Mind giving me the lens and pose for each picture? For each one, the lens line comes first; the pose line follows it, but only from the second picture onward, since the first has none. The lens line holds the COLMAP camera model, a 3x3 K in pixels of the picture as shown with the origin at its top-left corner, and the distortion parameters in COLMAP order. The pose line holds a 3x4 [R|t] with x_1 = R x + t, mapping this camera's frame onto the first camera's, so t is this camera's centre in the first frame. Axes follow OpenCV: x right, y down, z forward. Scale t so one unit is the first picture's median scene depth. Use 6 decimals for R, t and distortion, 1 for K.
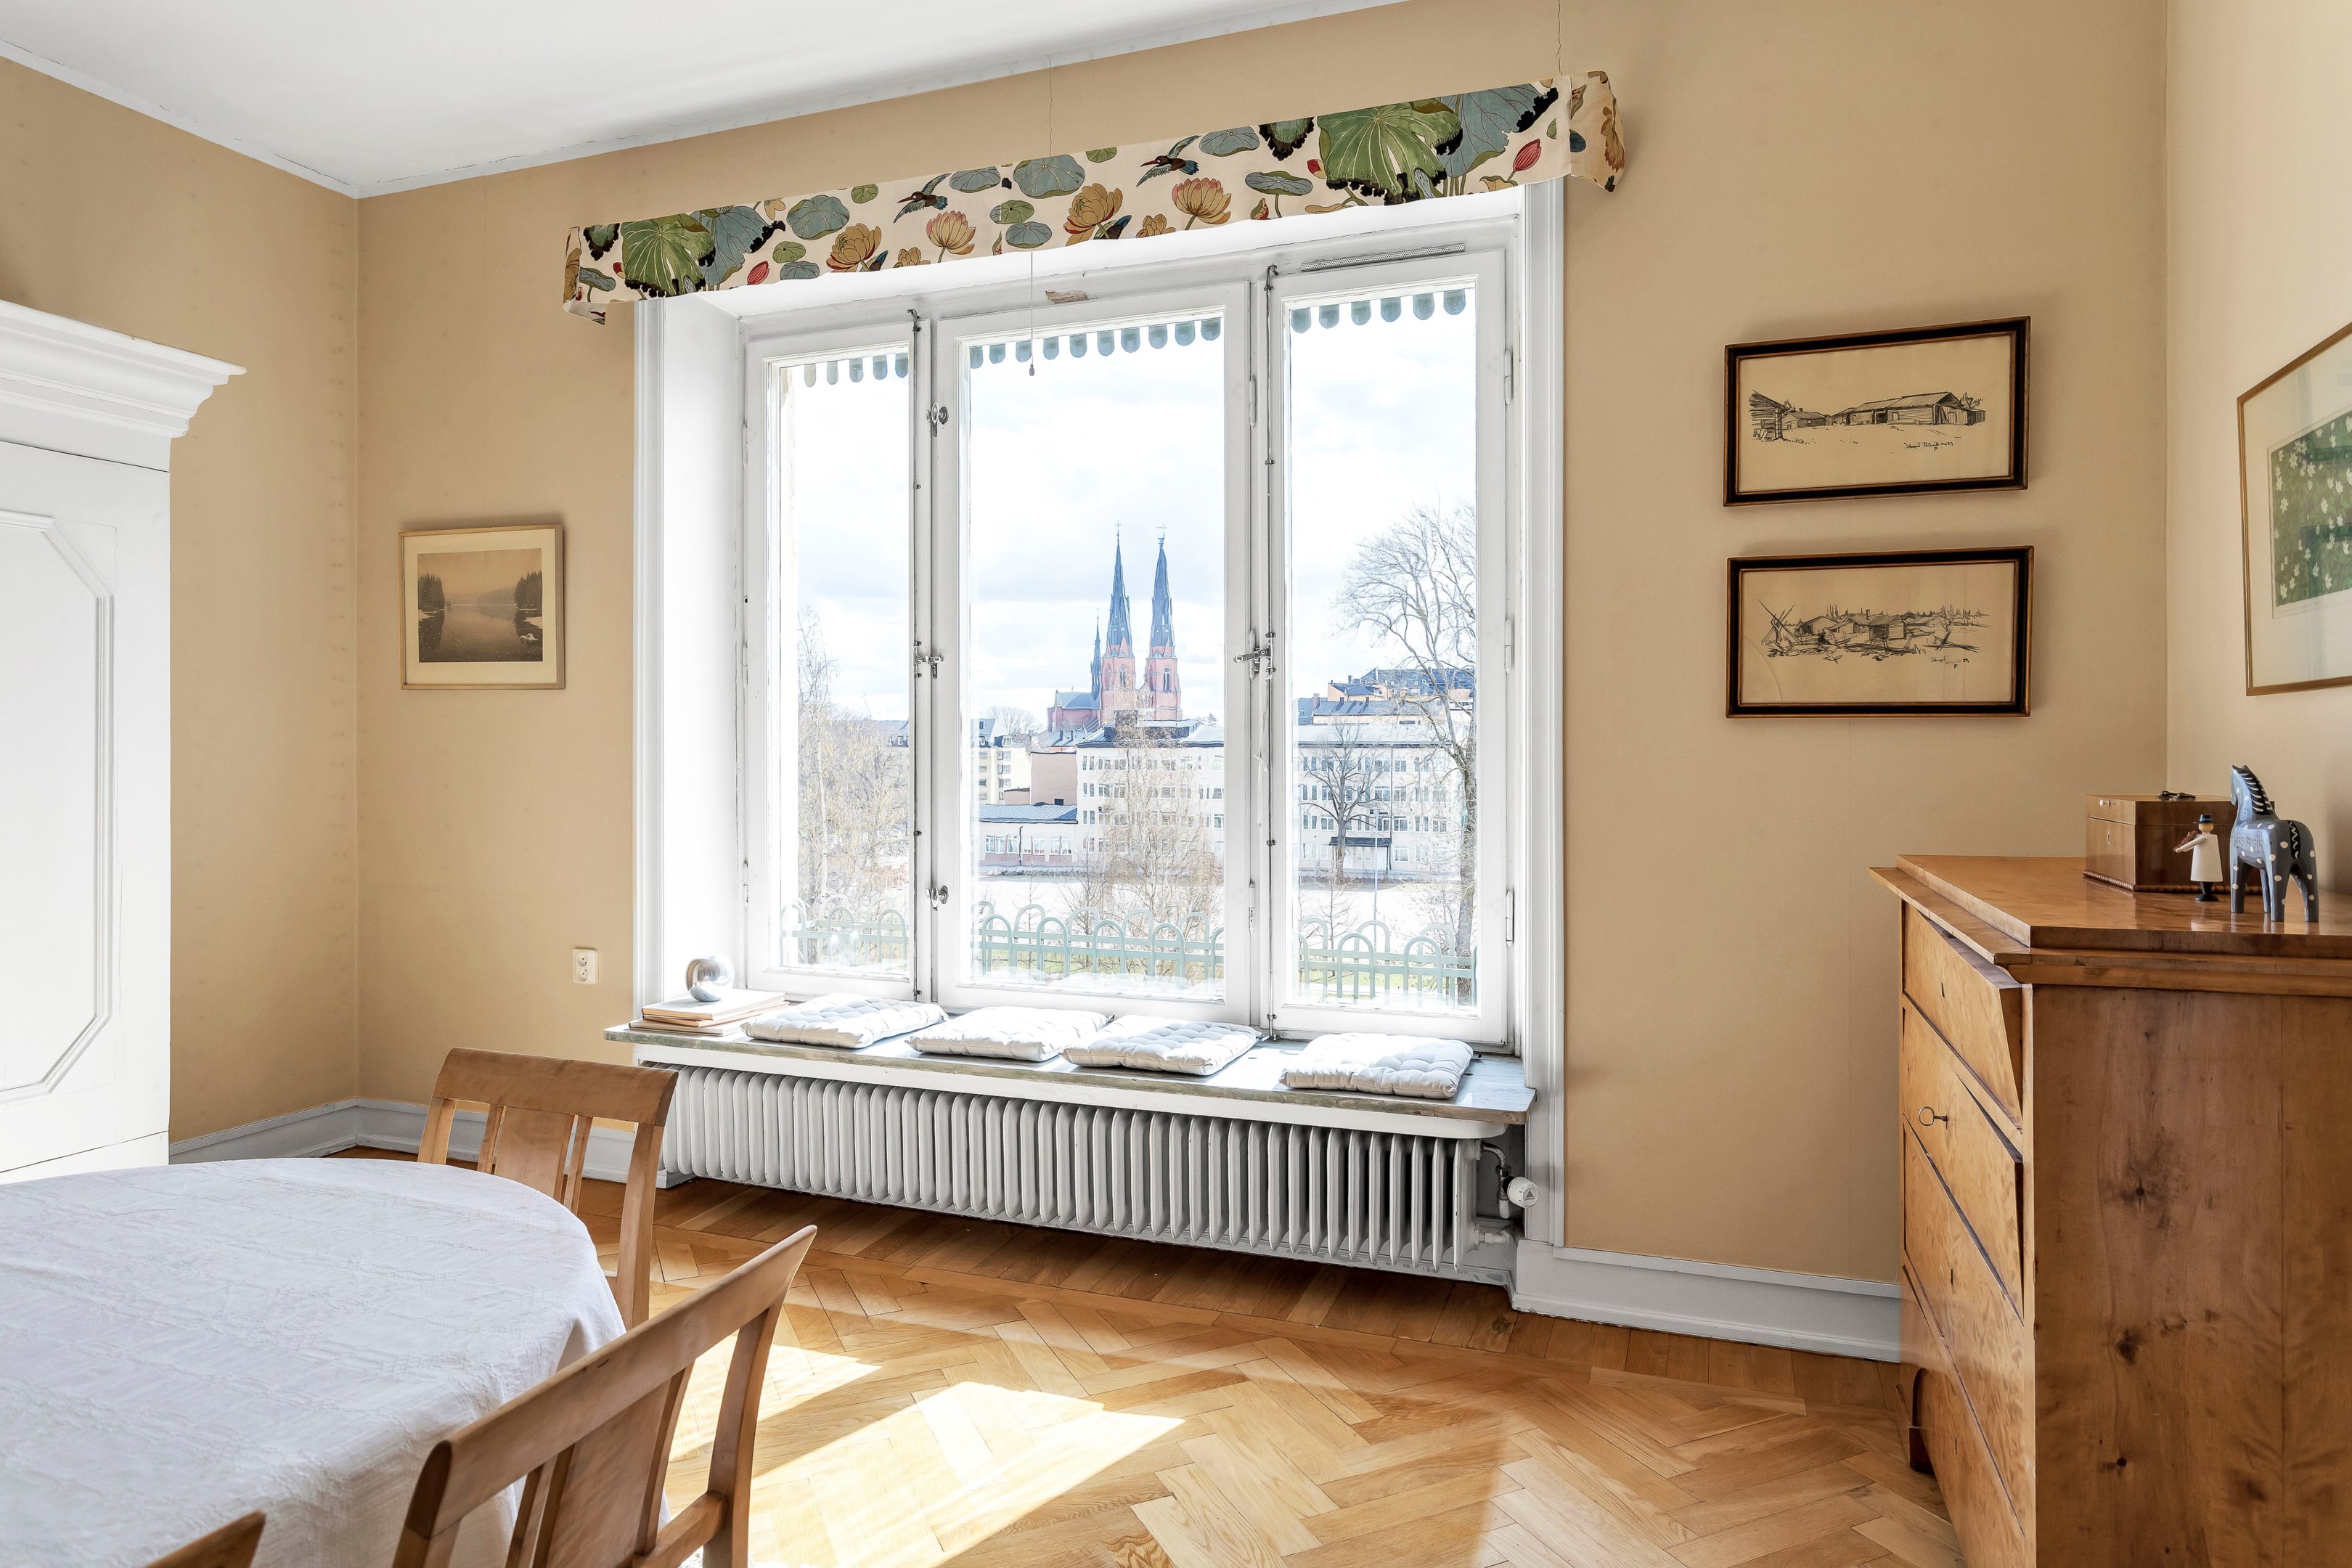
lens RADIAL K [[1397.7, 0, 1170.3], [0, 1397.7, 754.0], [0, 0, 1]] dist [-0.018756, 0.014741]
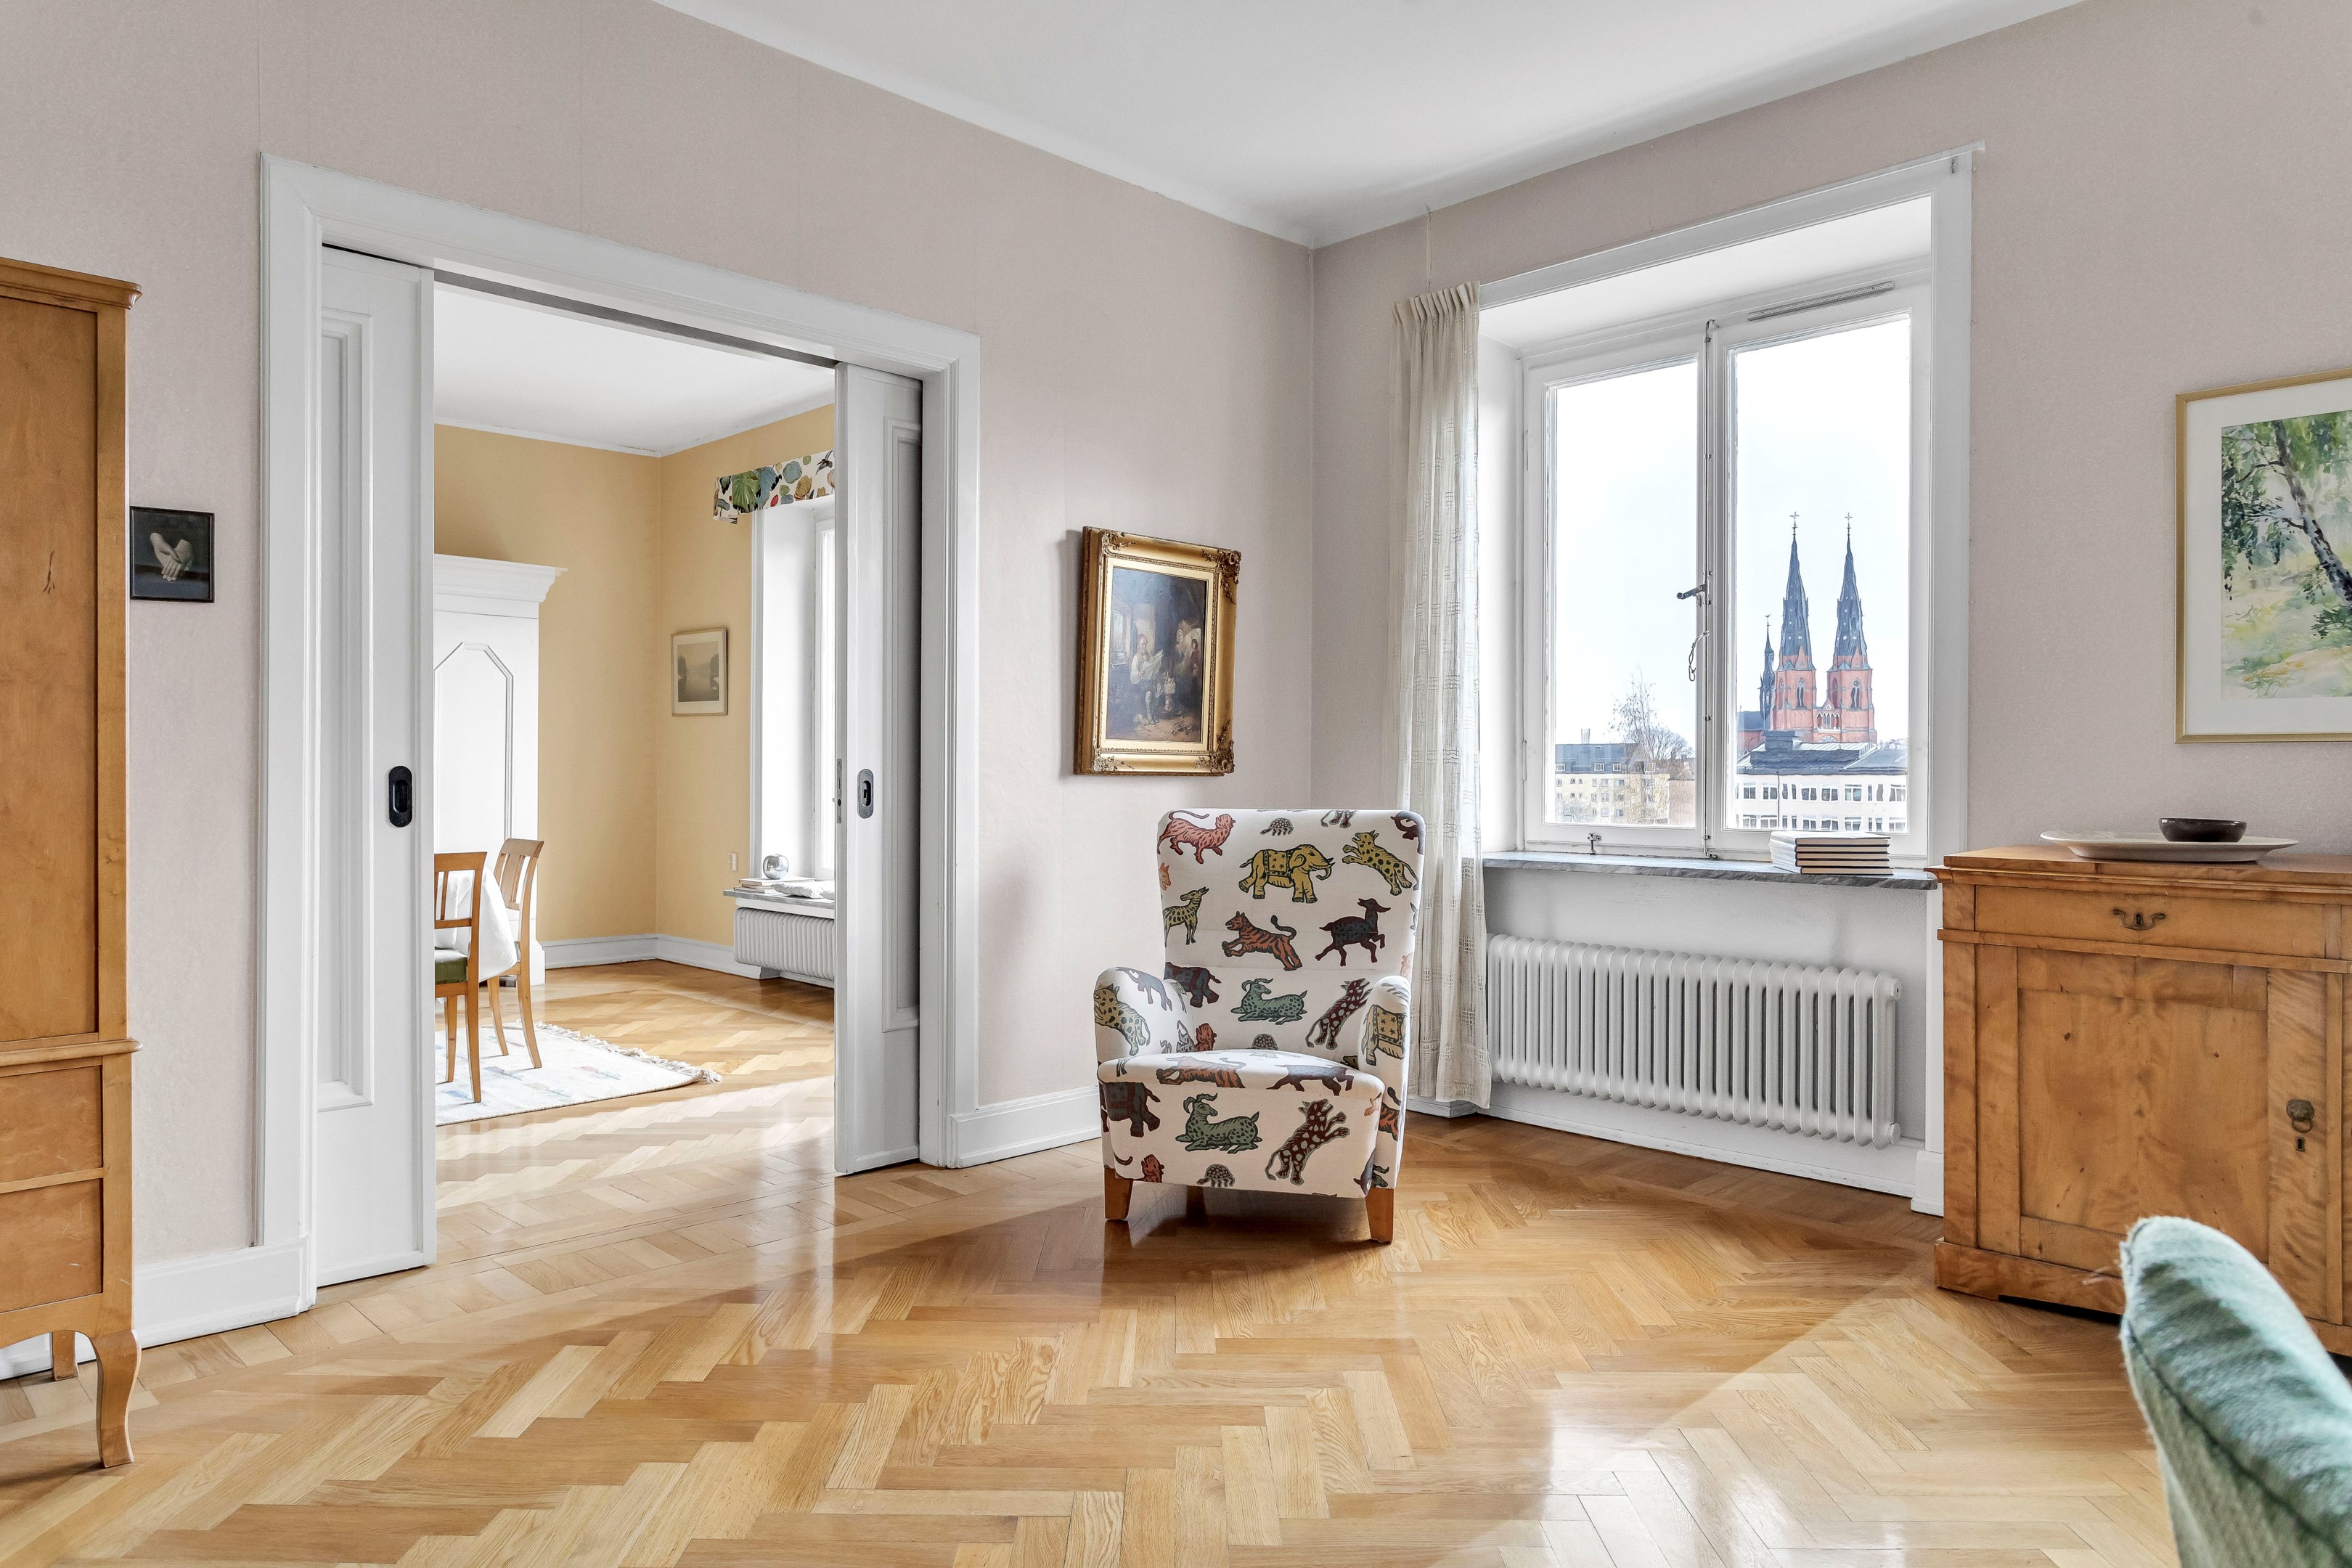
lens RADIAL K [[1499.7, 0, 1164.5], [0, 1499.7, 778.8], [0, 0, 1]] dist [-0.004546, 0.003653]
pose [[0.905398, 0.004795, -0.424537, 1.216367], [-0.005398, 0.999985, -0.000217, 0.046346], [0.424529, 0.002489, 0.905411, -0.743967]]
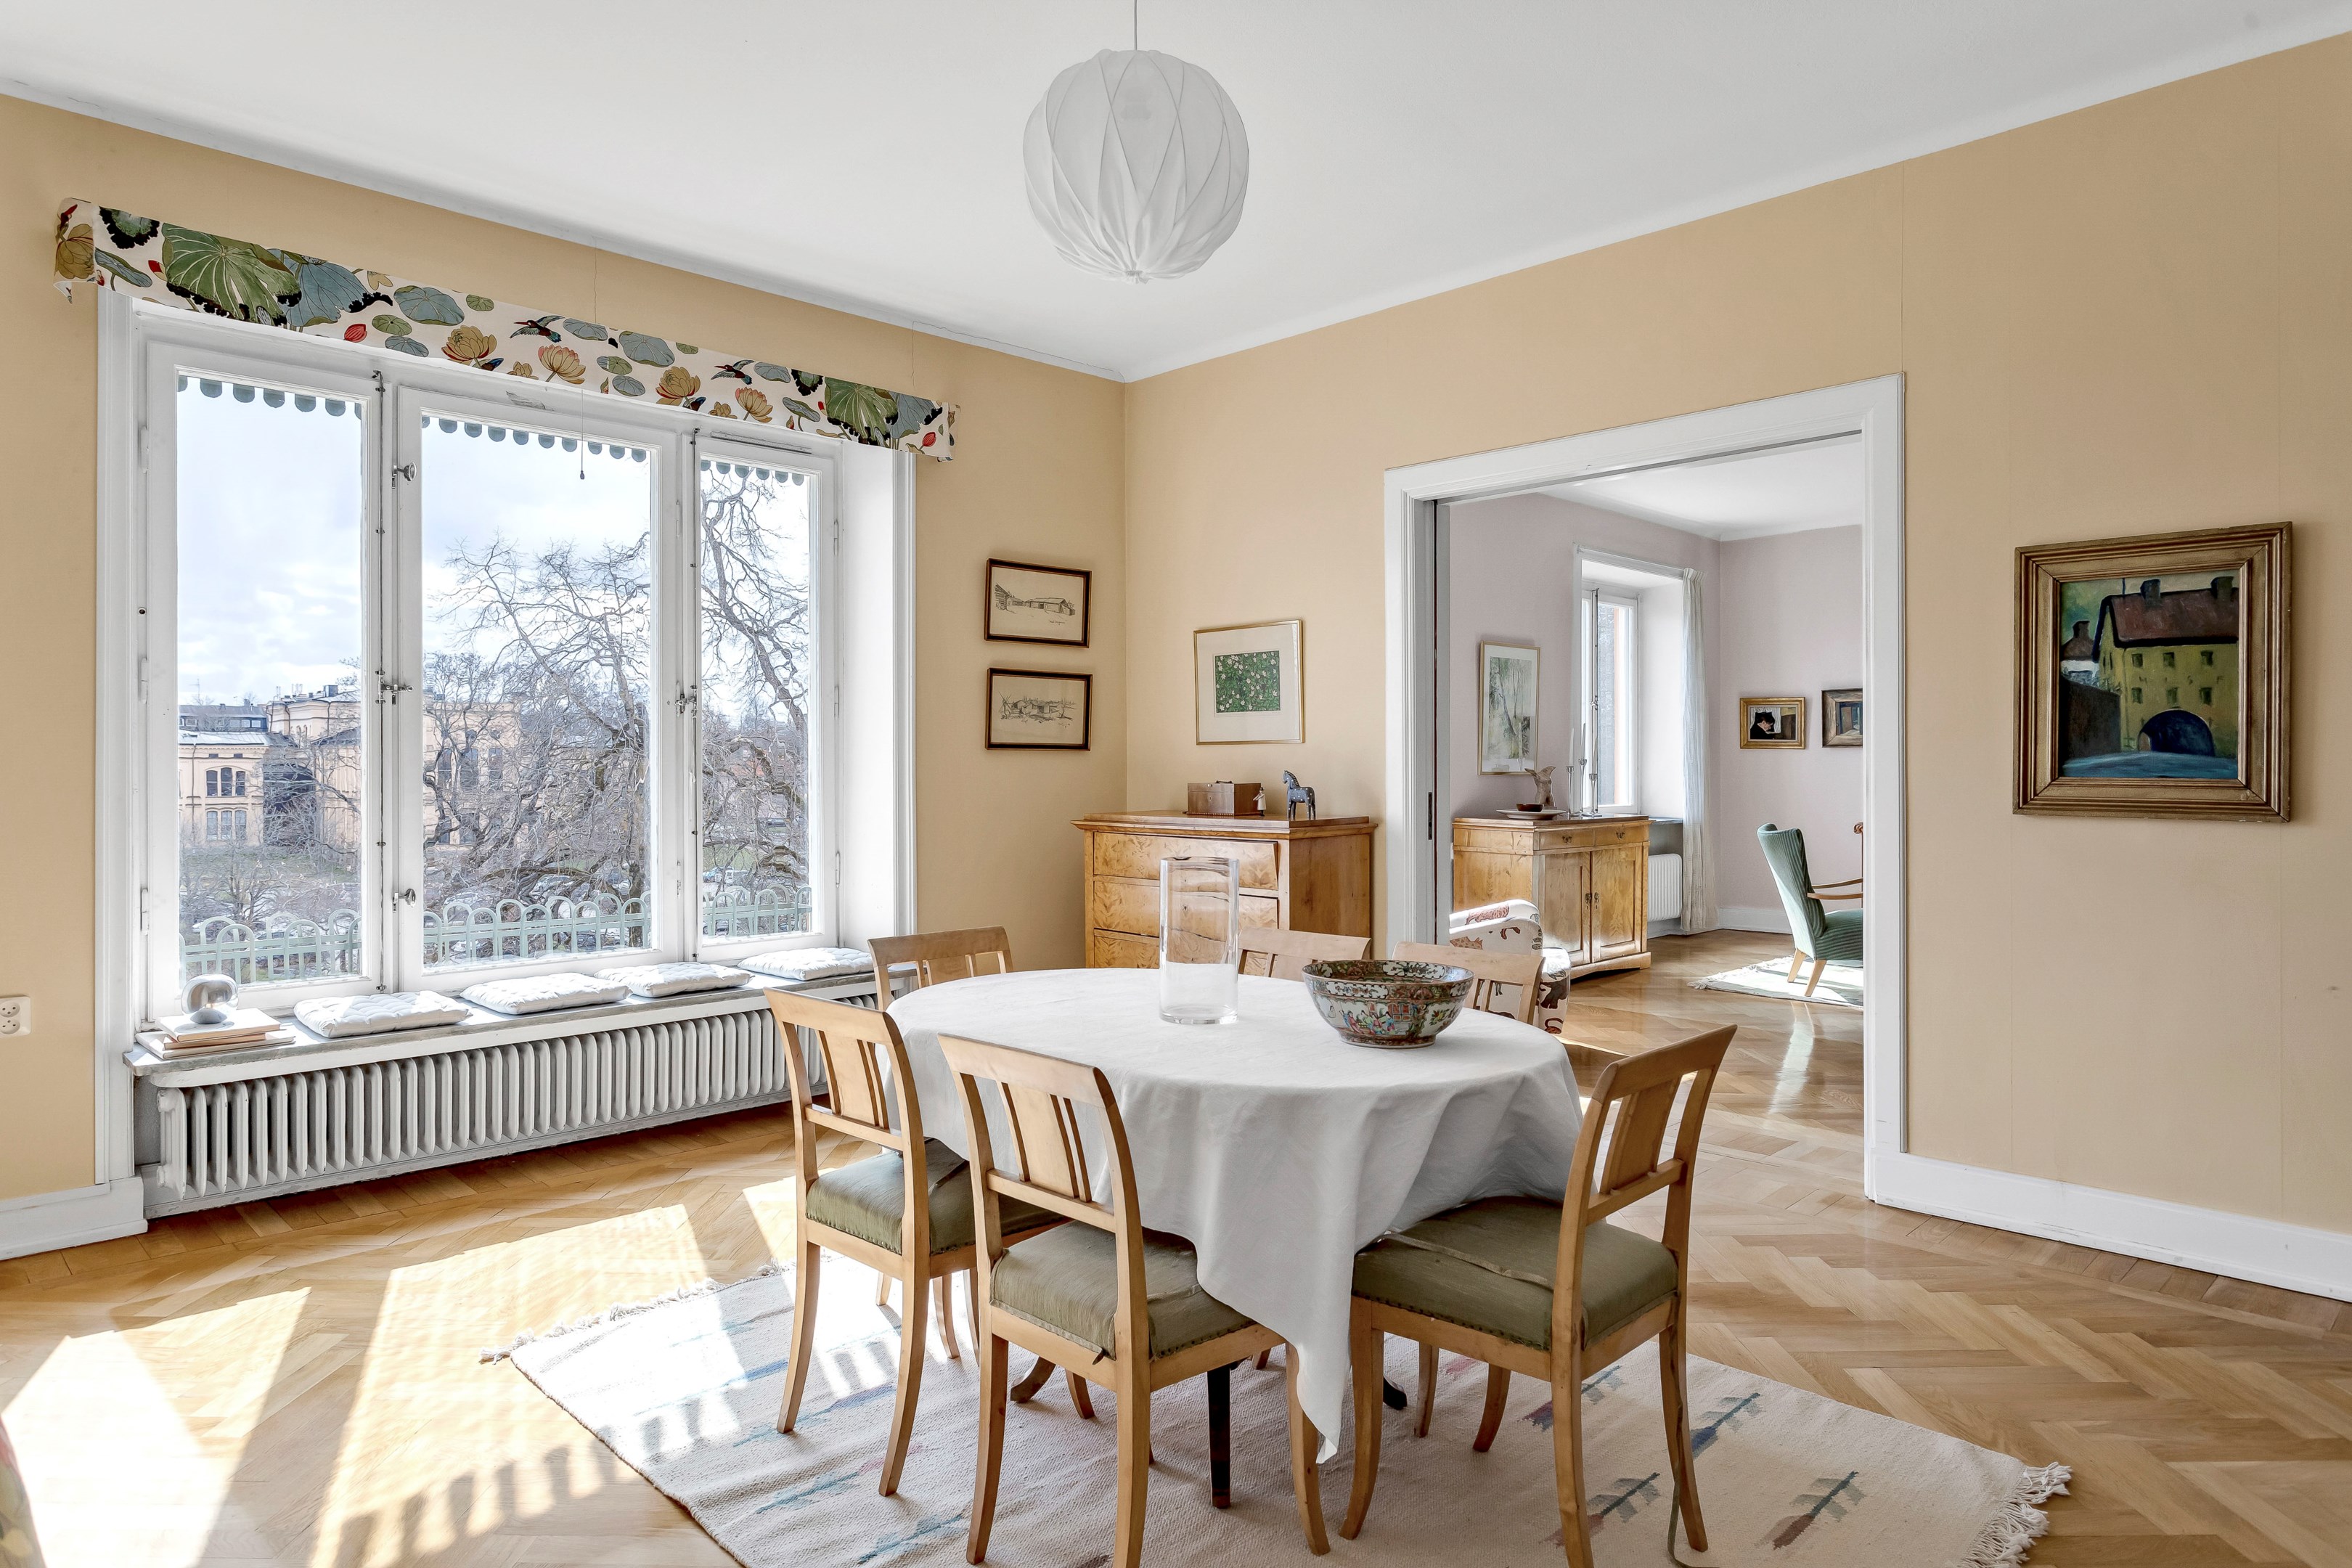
lens RADIAL K [[1397.7, 0, 1170.3], [0, 1397.7, 754.0], [0, 0, 1]] dist [-0.018756, 0.014741]
pose [[0.418821, 0.006474, 0.908046, -1.133216], [0.006051, 0.999932, -0.009920, 0.000601], [-0.908049, 0.009649, 0.418753, -0.039197]]
